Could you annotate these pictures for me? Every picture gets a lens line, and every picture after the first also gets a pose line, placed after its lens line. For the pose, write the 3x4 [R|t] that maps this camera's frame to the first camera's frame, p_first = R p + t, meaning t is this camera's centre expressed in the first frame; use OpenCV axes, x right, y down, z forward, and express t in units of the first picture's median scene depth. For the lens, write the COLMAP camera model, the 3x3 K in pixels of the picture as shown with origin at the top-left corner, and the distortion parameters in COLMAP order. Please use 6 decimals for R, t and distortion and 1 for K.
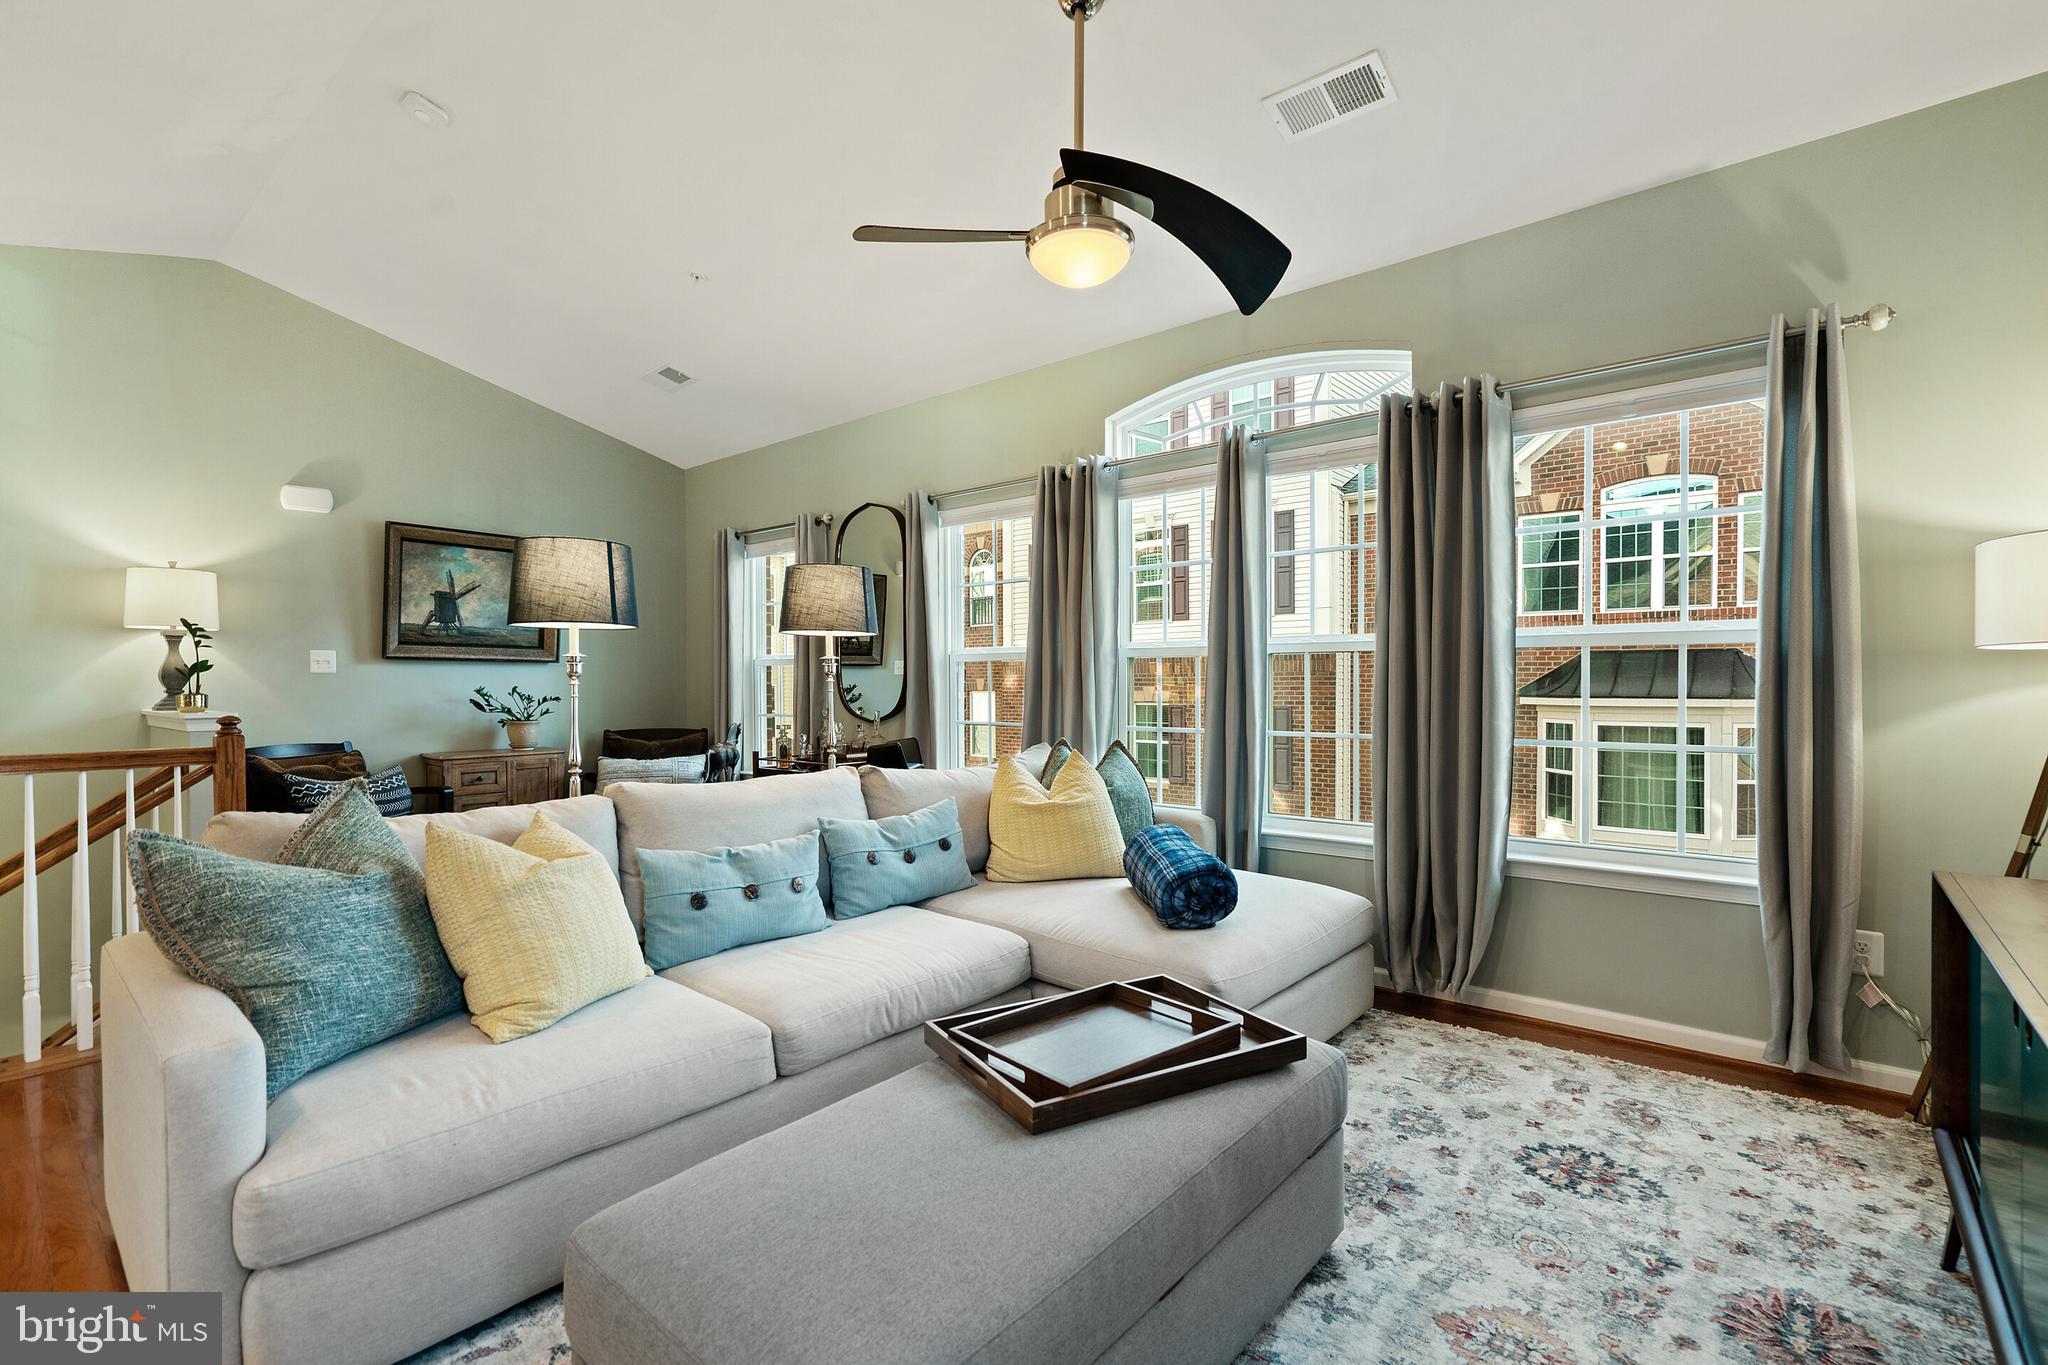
lens RADIAL K [[917.9, 0, 1021.5], [0, 917.9, 711.2], [0, 0, 1]] dist [-0.002350, 0.000173]
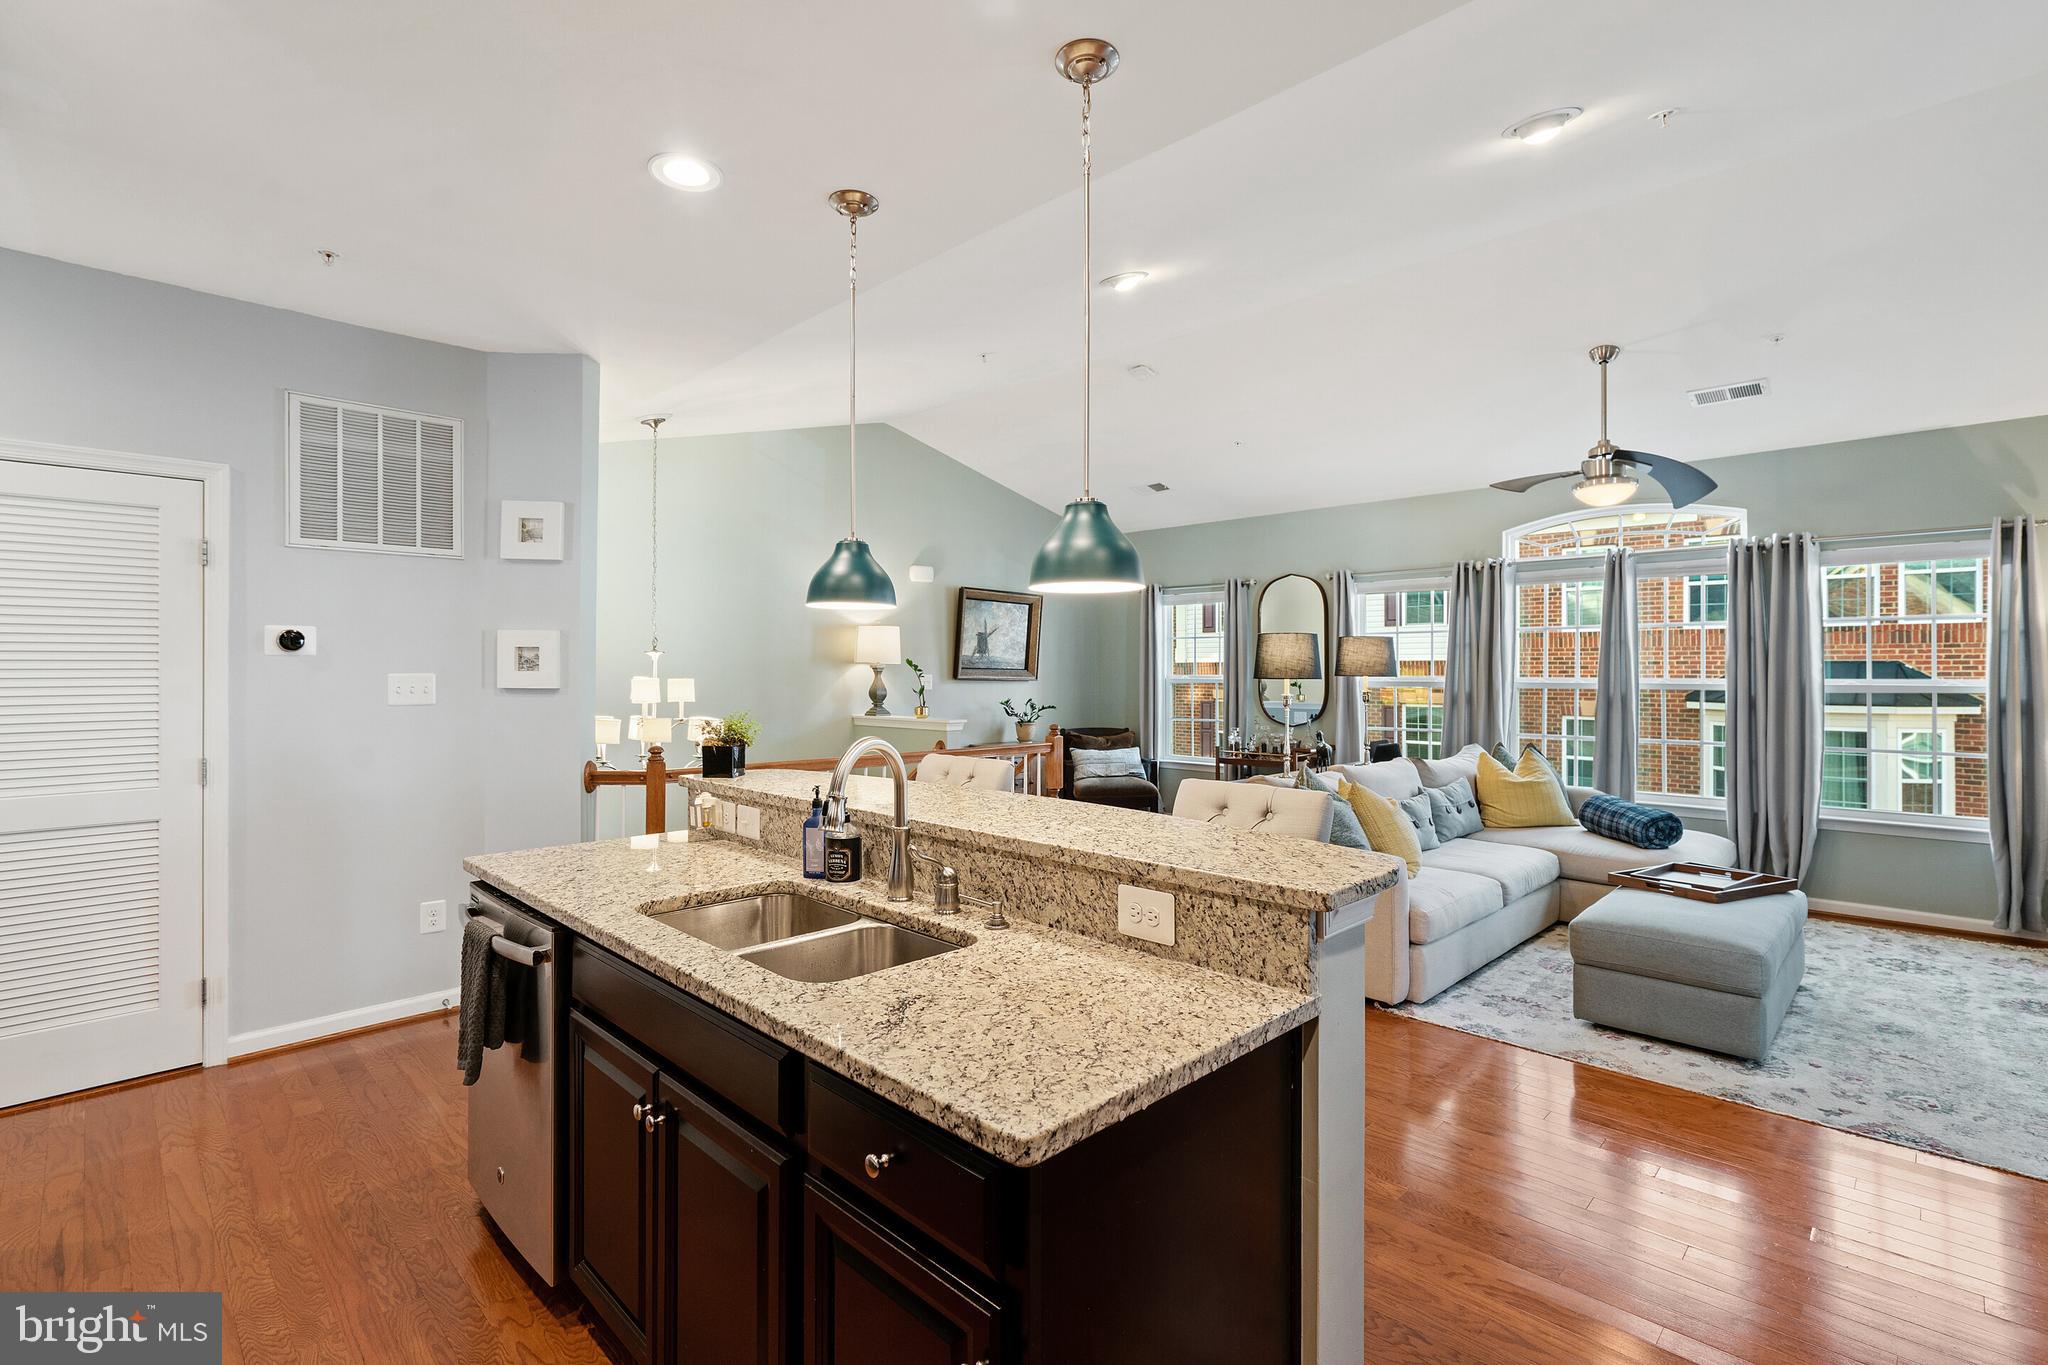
lens RADIAL K [[935.9, 0, 1024.0], [0, 935.9, 682.5], [0, 0, 1]] dist [0.000666, -0.000455]
pose [[0.997541, 0.007946, -0.069627, -0.793012], [-0.009394, 0.999746, -0.020497, -0.037805], [0.069447, 0.021101, 0.997362, -0.801262]]
